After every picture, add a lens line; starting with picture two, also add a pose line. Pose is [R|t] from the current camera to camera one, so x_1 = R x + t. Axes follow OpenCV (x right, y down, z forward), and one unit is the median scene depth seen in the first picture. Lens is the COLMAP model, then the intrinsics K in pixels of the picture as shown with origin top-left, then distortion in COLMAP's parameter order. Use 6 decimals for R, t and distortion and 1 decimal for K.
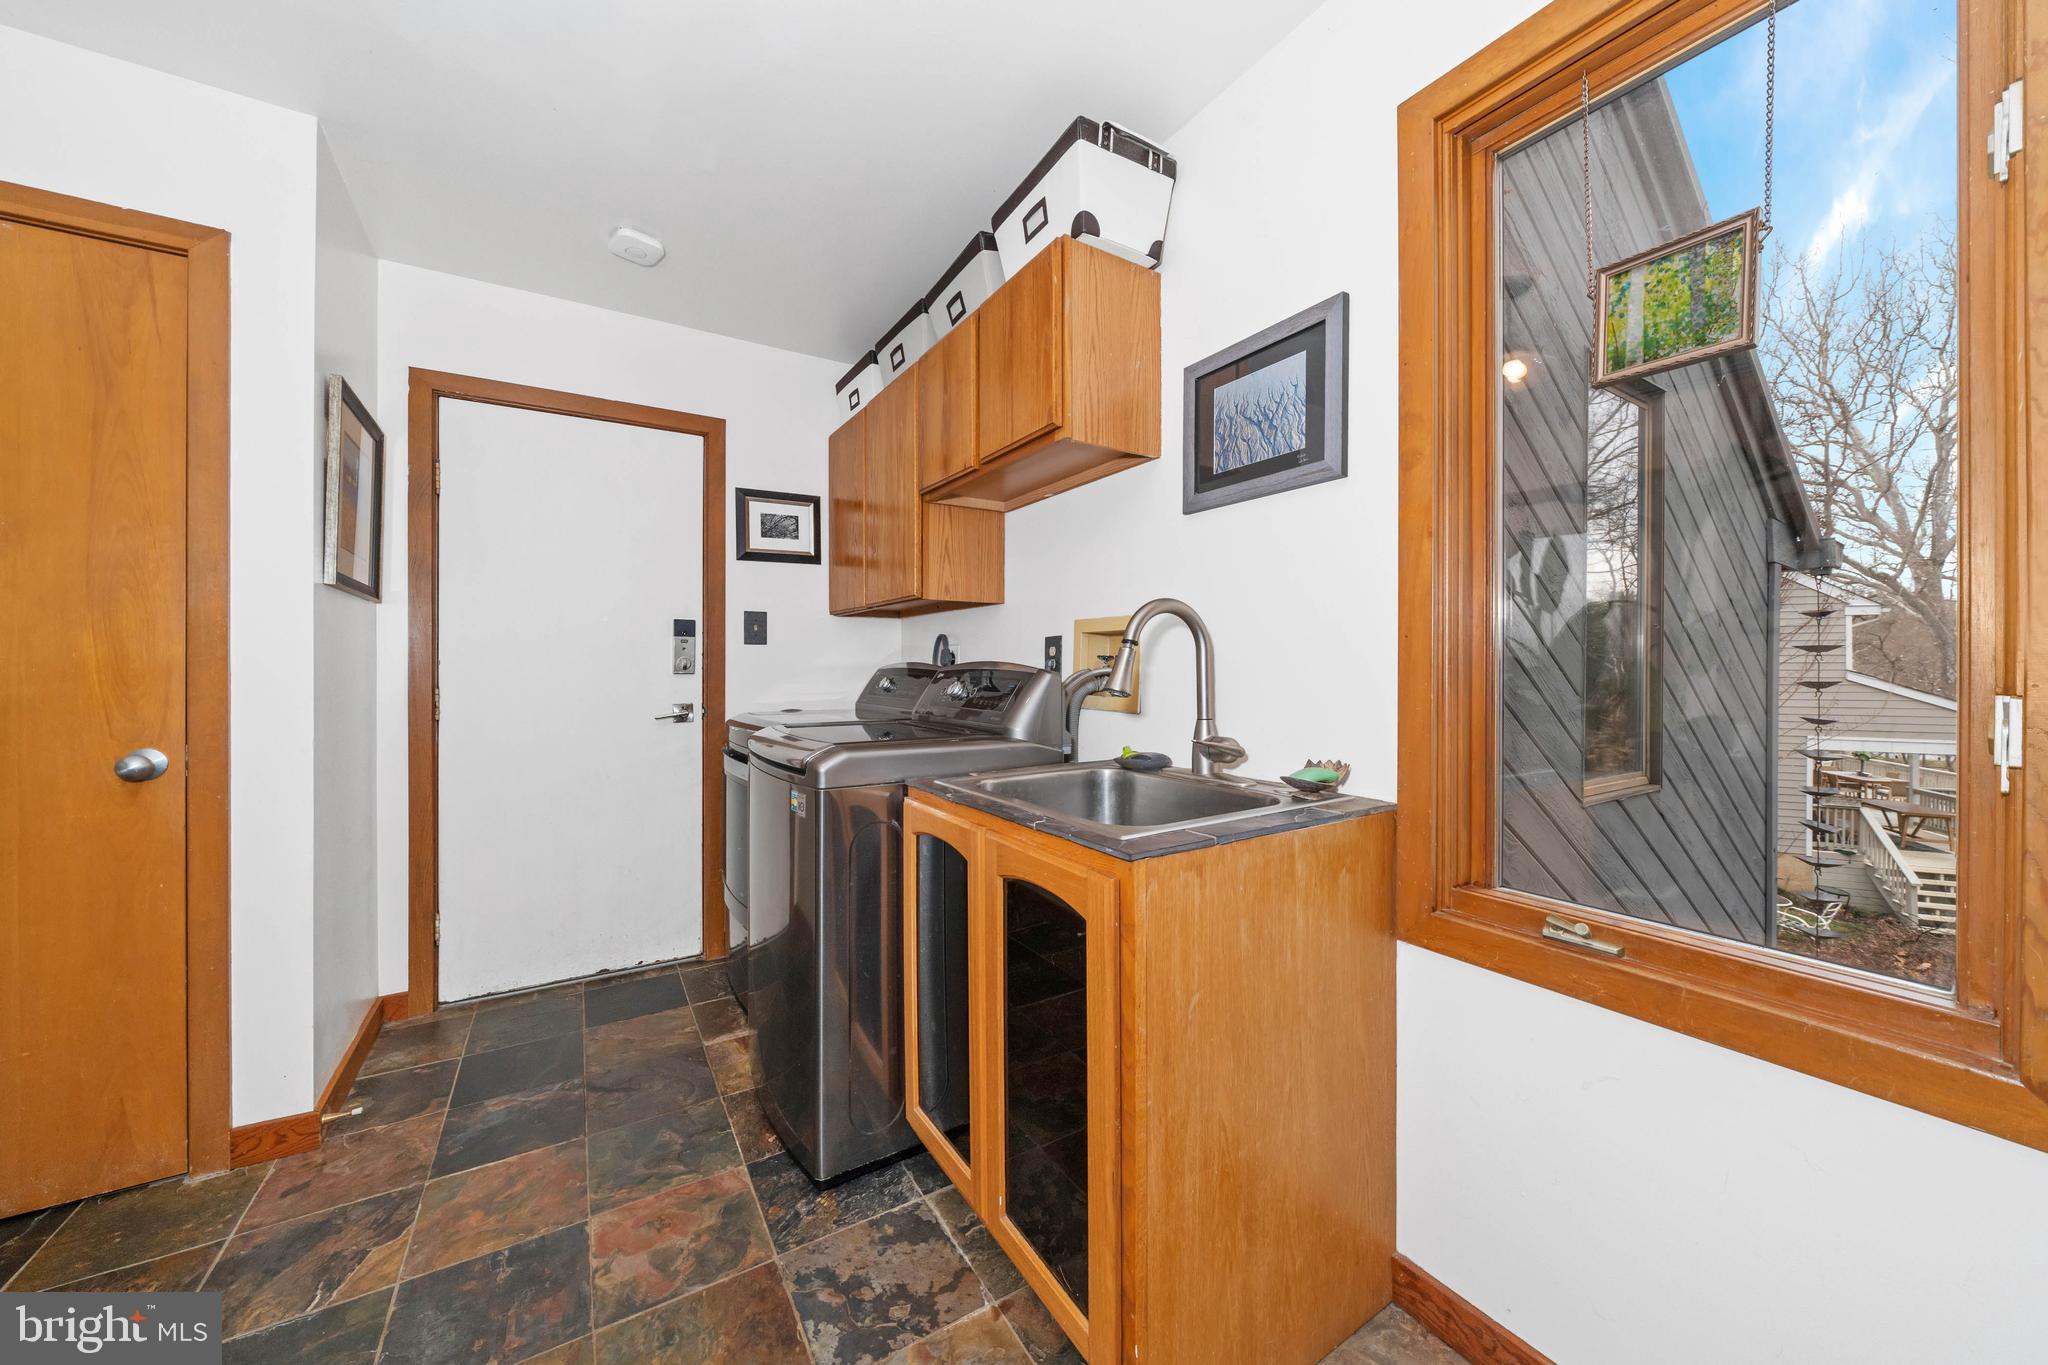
lens RADIAL K [[718.4, 0, 1003.9], [0, 718.4, 673.9], [0, 0, 1]] dist [-0.005951, -0.000213]
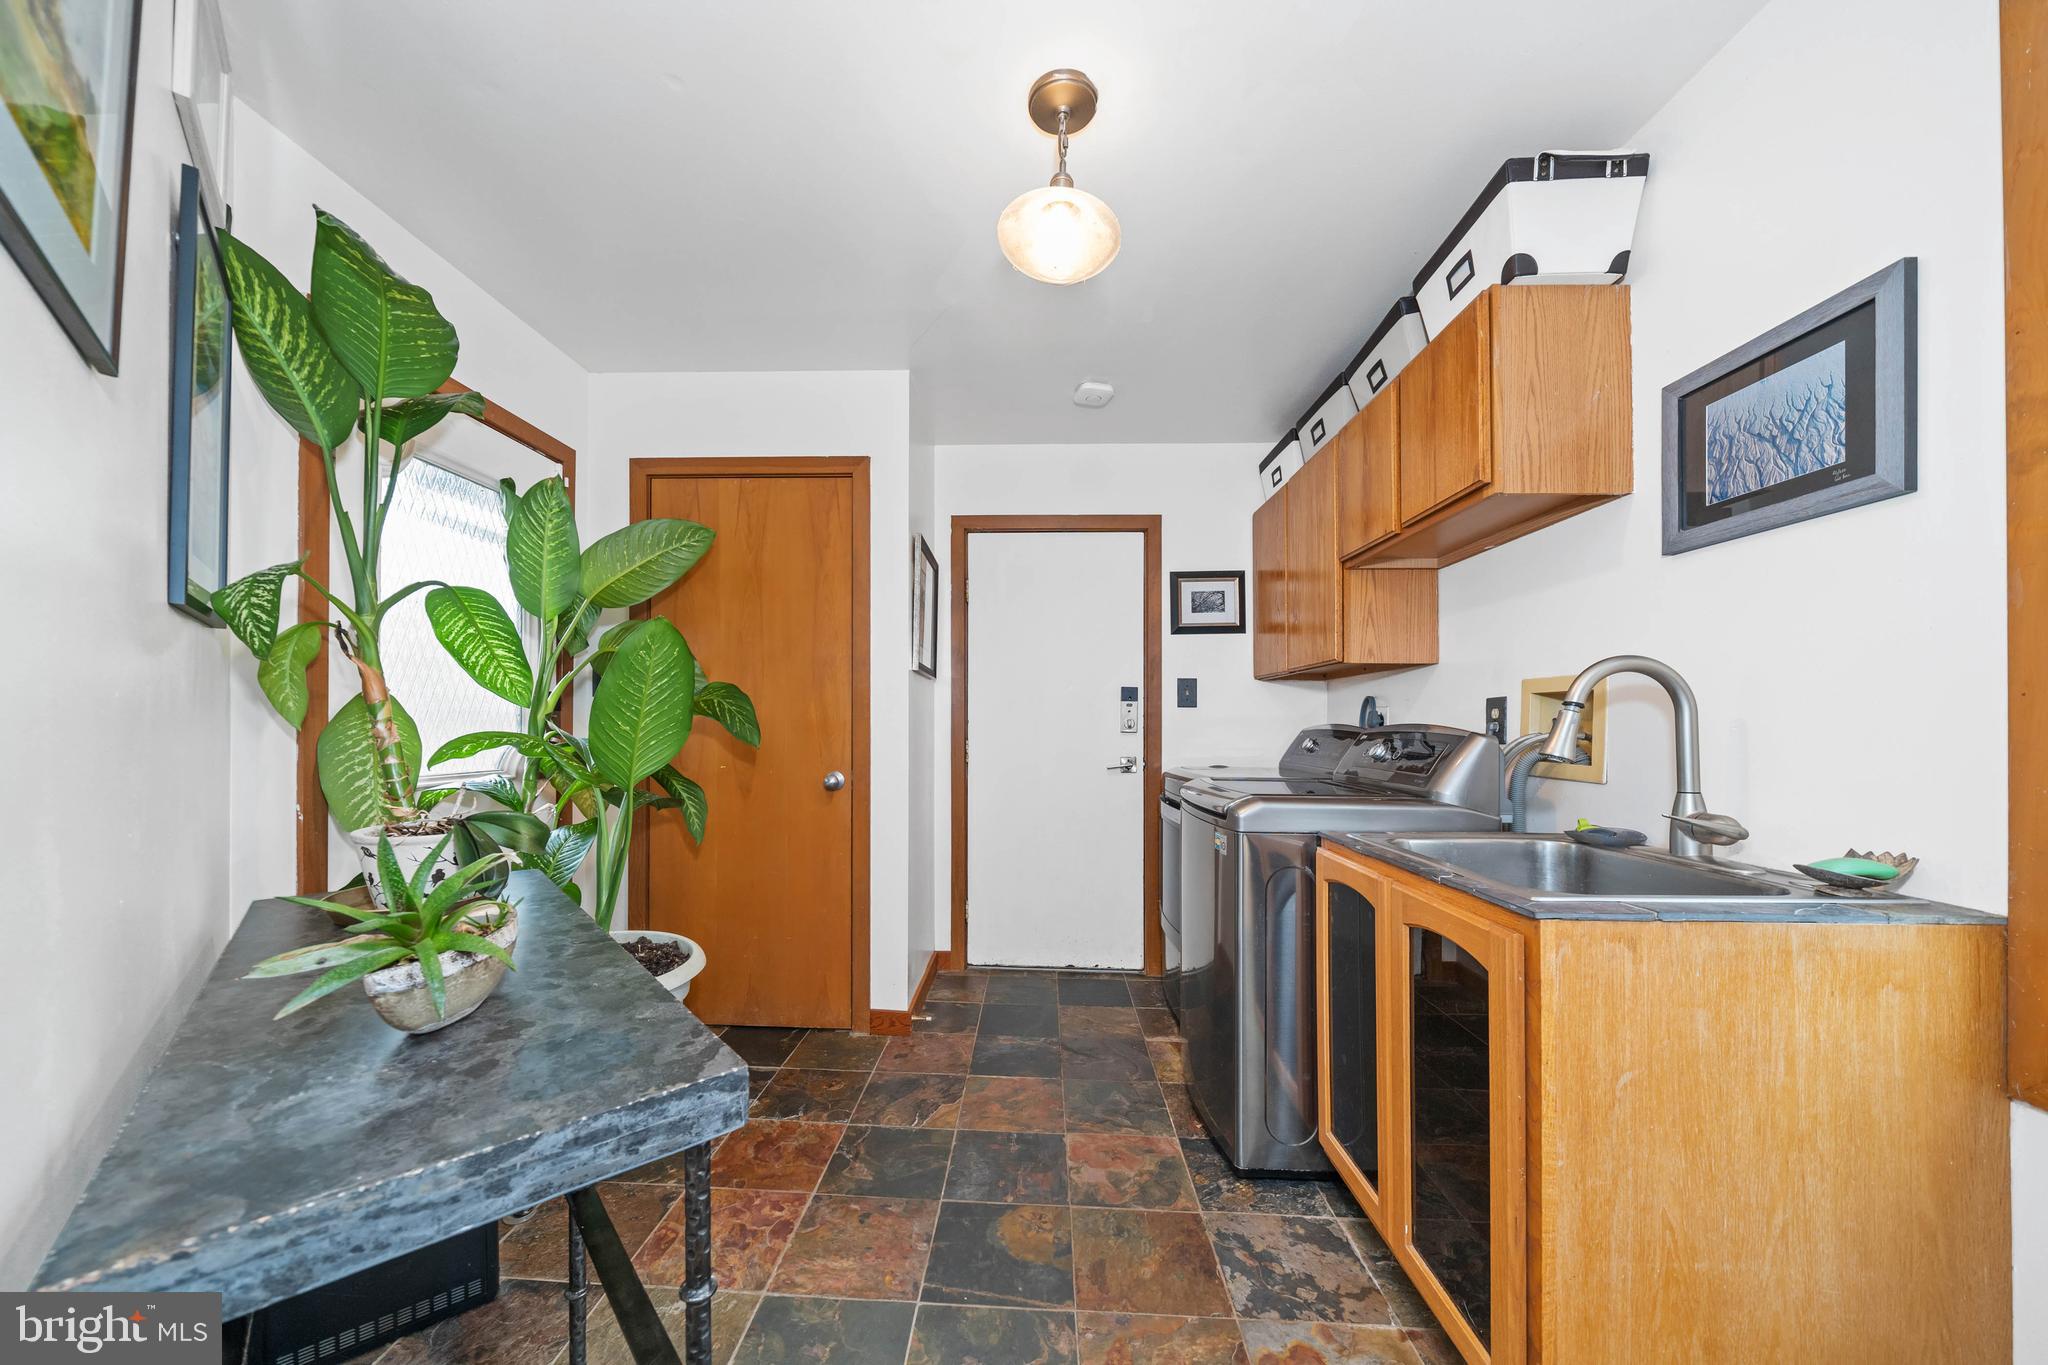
lens RADIAL K [[718.4, 0, 1003.9], [0, 718.4, 673.9], [0, 0, 1]] dist [-0.005951, -0.000213]
pose [[0.832670, -0.030901, -0.552906, 0.070098], [-0.015272, 0.996781, -0.078709, 0.000747], [0.553558, 0.073983, 0.829518, -0.178578]]
